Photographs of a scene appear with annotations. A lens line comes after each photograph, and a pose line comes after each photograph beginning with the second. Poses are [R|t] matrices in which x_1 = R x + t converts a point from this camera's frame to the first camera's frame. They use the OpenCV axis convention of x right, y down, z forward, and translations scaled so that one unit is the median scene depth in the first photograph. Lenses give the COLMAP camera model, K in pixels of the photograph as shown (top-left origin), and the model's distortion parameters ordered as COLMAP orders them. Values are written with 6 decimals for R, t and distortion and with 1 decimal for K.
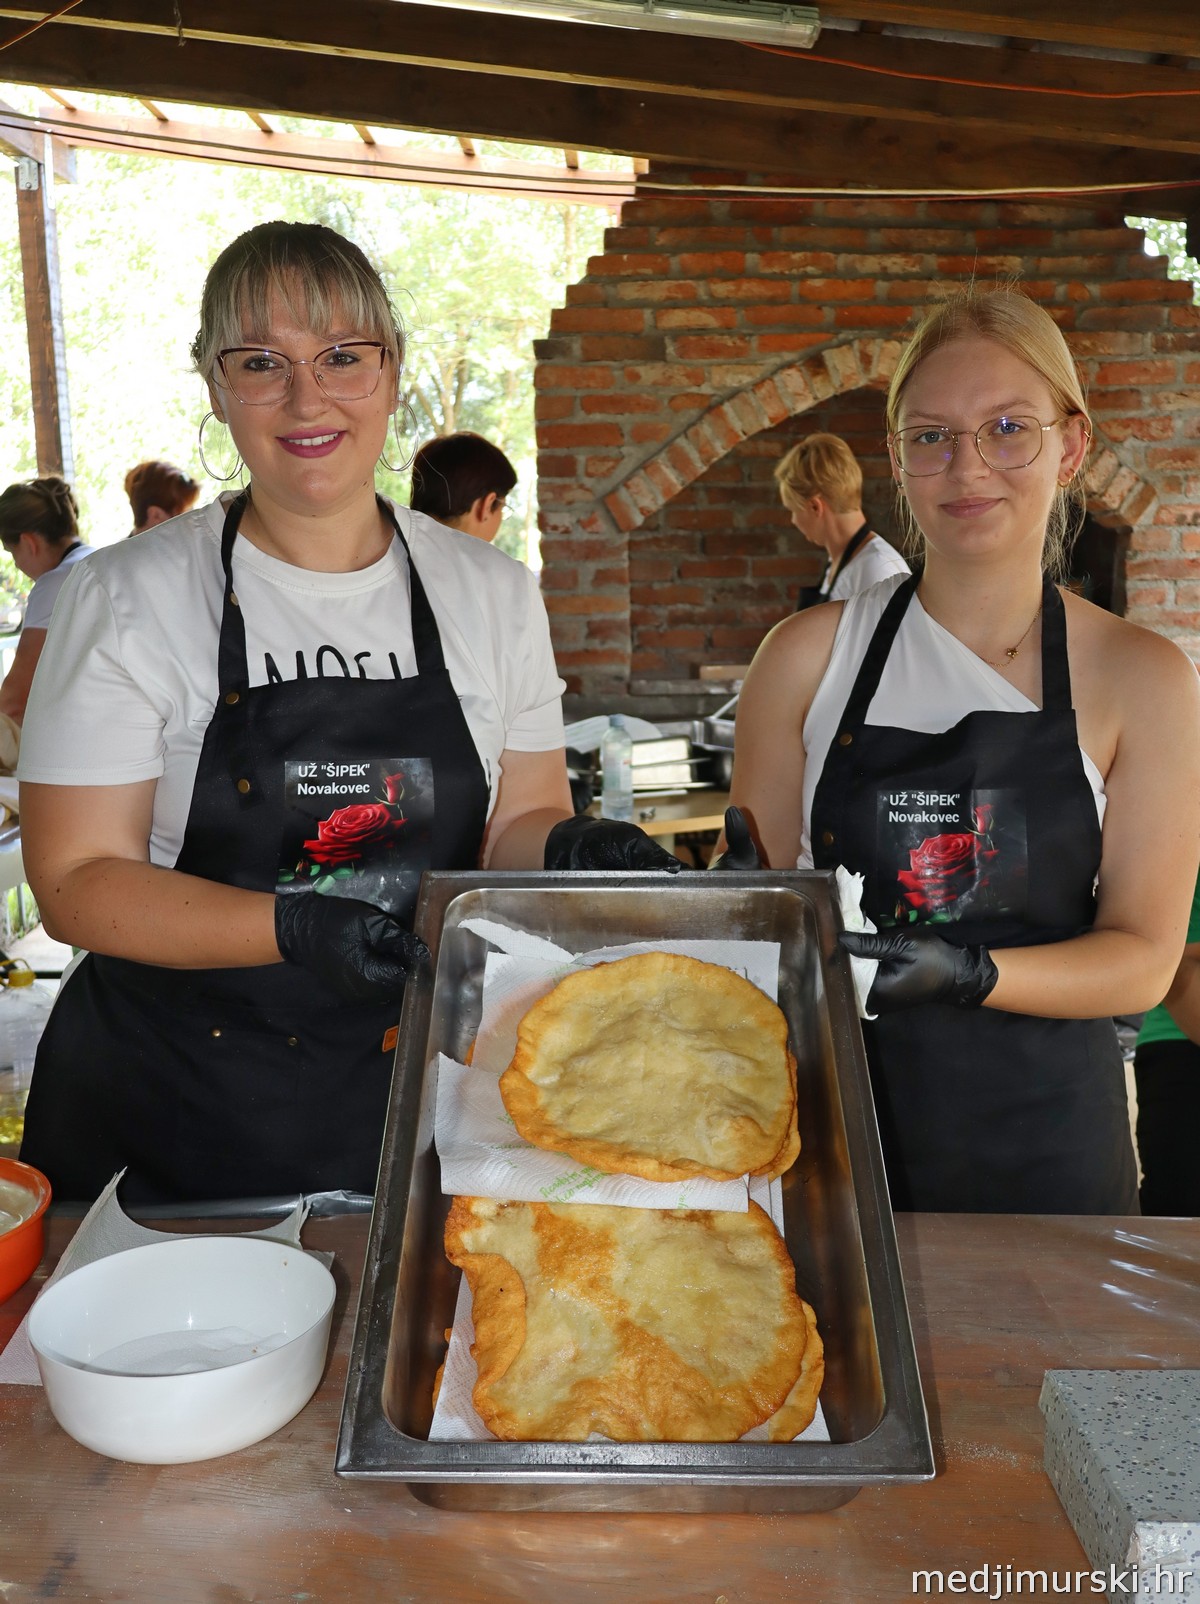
lens RADIAL K [[1224.1, 0, 600.0], [0, 1224.1, 802.0], [0, 0, 1]] dist [0.032960, -0.107338]
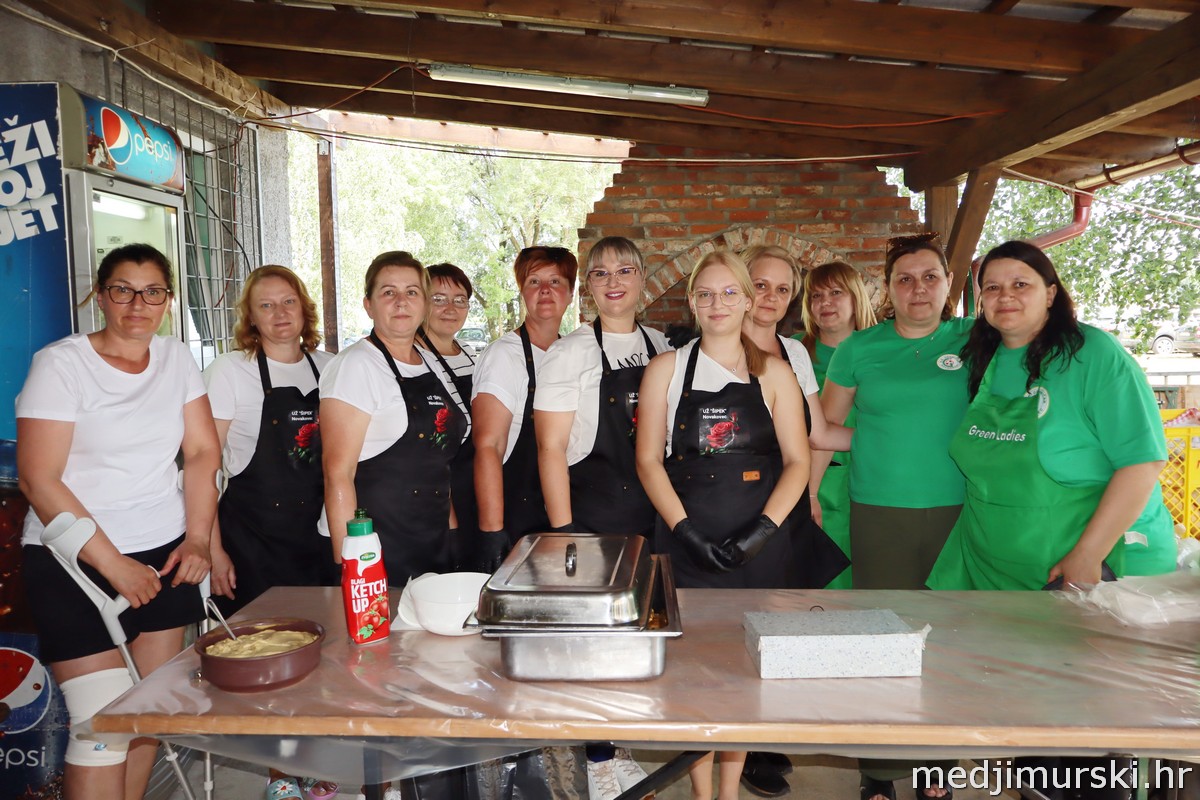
lens RADIAL K [[1014.1, 0, 600.0], [0, 1014.1, 400.0], [0, 0, 1]] dist [-0.003023, -0.006856]
pose [[0.999697, -0.002361, -0.024514, 0.021677], [-0.001038, 0.990465, -0.137760, 0.124412], [0.024605, 0.137744, 0.990162, -0.587088]]
